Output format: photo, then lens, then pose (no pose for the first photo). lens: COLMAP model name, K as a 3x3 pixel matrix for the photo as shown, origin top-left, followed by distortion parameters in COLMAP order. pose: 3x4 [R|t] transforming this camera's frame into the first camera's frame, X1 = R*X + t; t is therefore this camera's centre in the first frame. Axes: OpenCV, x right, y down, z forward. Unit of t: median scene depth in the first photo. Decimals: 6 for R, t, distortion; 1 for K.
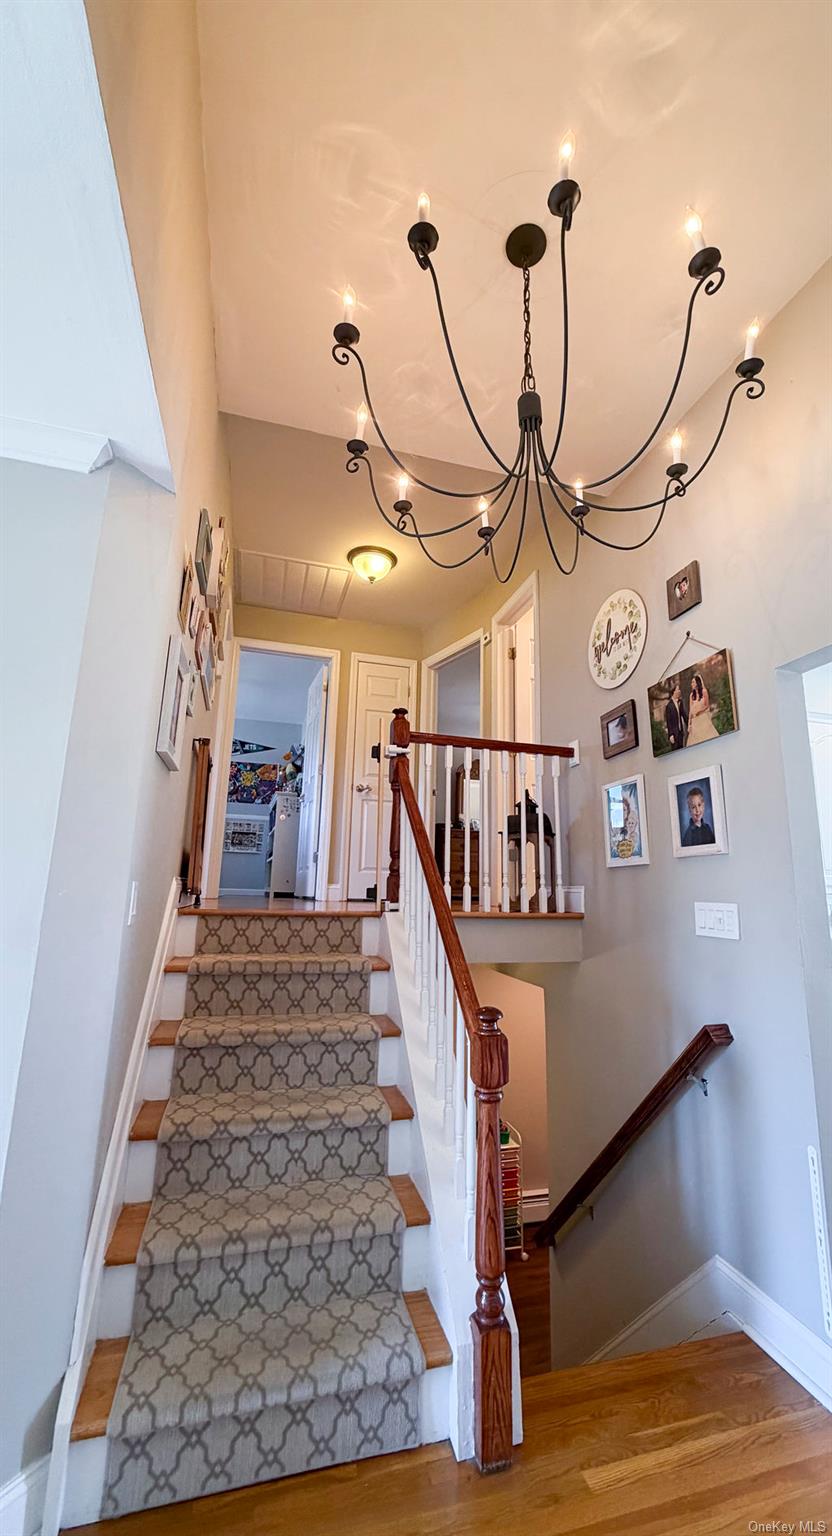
lens RADIAL K [[617.5, 0, 435.2], [0, 617.5, 761.2], [0, 0, 1]] dist [-0.000256, 0.000214]
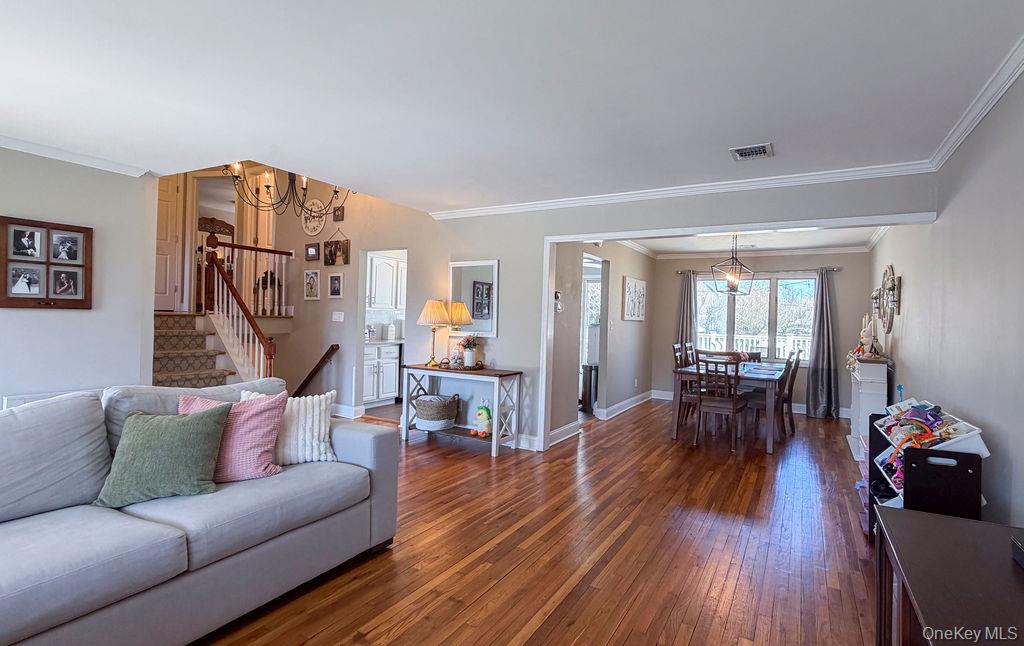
lens RADIAL K [[463.3, 0, 571.1], [0, 463.3, 322.0], [0, 0, 1]] dist [-0.000486, 0.000197]
pose [[0.691897, -0.001885, 0.721994, -0.416930], [-0.166676, 0.972568, 0.162267, -0.283676], [-0.702494, -0.232611, 0.672602, -1.338976]]
